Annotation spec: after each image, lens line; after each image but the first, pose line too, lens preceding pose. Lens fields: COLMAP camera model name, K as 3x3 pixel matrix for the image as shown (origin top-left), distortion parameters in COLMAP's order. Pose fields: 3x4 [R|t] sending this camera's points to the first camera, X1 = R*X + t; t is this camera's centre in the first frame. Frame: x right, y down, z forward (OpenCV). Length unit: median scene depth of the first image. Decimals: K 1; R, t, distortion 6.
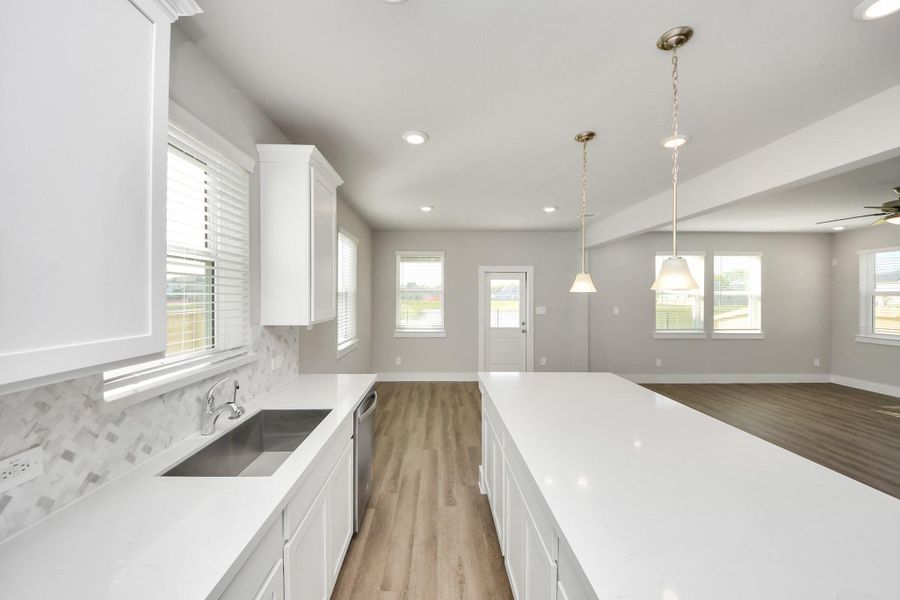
lens RADIAL K [[328.3, 0, 442.2], [0, 328.3, 297.2], [0, 0, 1]] dist [0.016251, -0.013964]
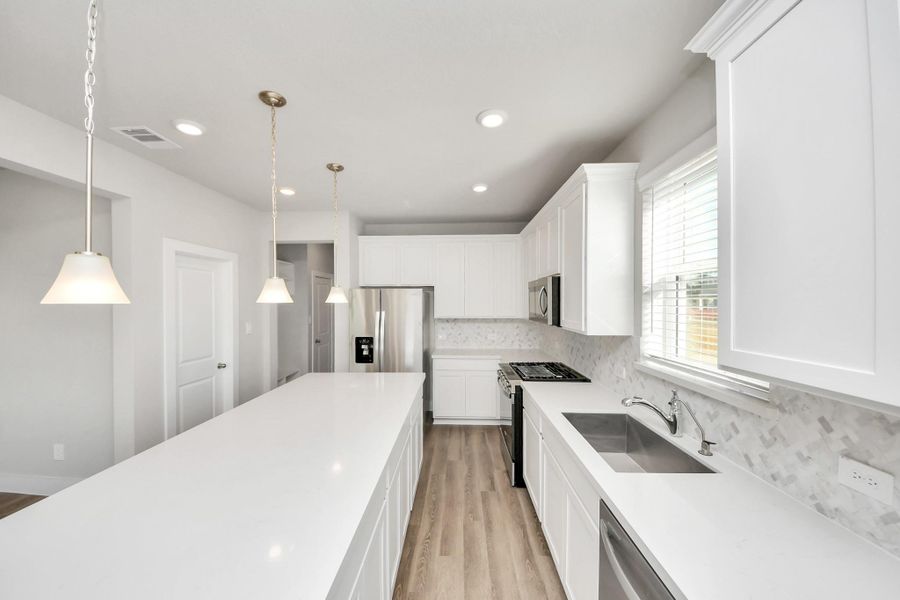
lens RADIAL K [[322.9, 0, 448.4], [0, 322.9, 301.7], [0, 0, 1]] dist [0.016929, -0.014677]
pose [[-0.998942, -0.001311, 0.045968, -0.003781], [-0.001051, 0.999983, 0.005693, -0.016132], [-0.045975, 0.005639, -0.998927, 1.007626]]
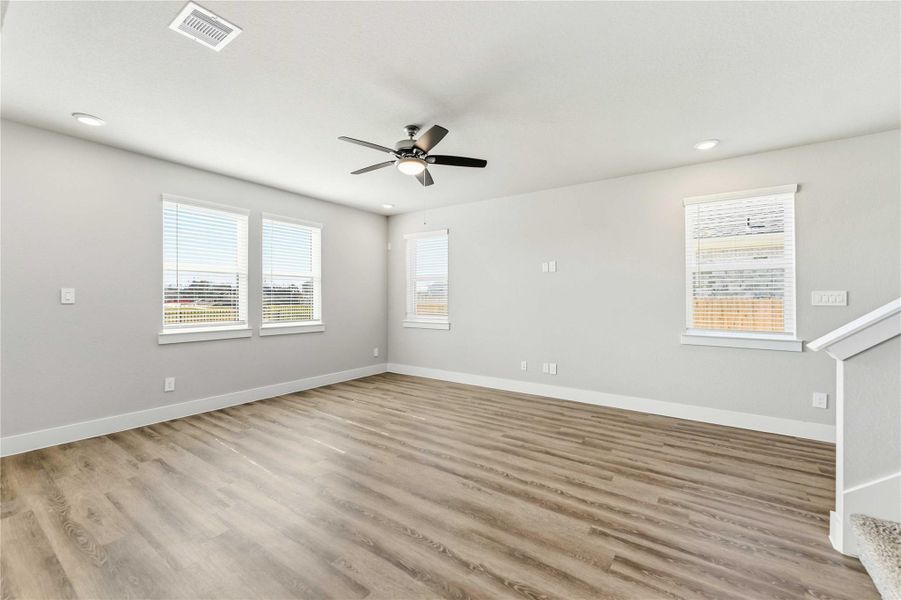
lens RADIAL K [[368.2, 0, 448.9], [0, 368.2, 302.3], [0, 0, 1]] dist [-0.000004, -0.000002]
pose [[0.590589, -0.007699, 0.806936, 0.748124], [0.005388, 0.999970, 0.005597, 0.093227], [-0.806955, 0.001042, 0.590613, 0.378114]]
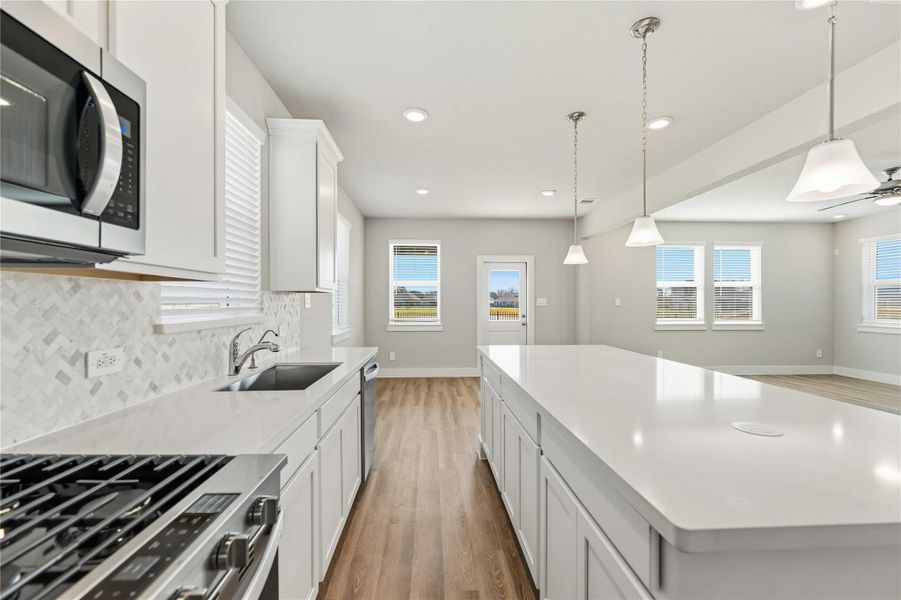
lens RADIAL K [[368.2, 0, 448.9], [0, 368.2, 302.3], [0, 0, 1]] dist [-0.000004, -0.000002]
pose [[0.999354, -0.003159, 0.035787, -0.015750], [0.003393, 0.999973, -0.006463, 0.086188], [-0.035765, 0.006580, 0.999339, -0.123936]]
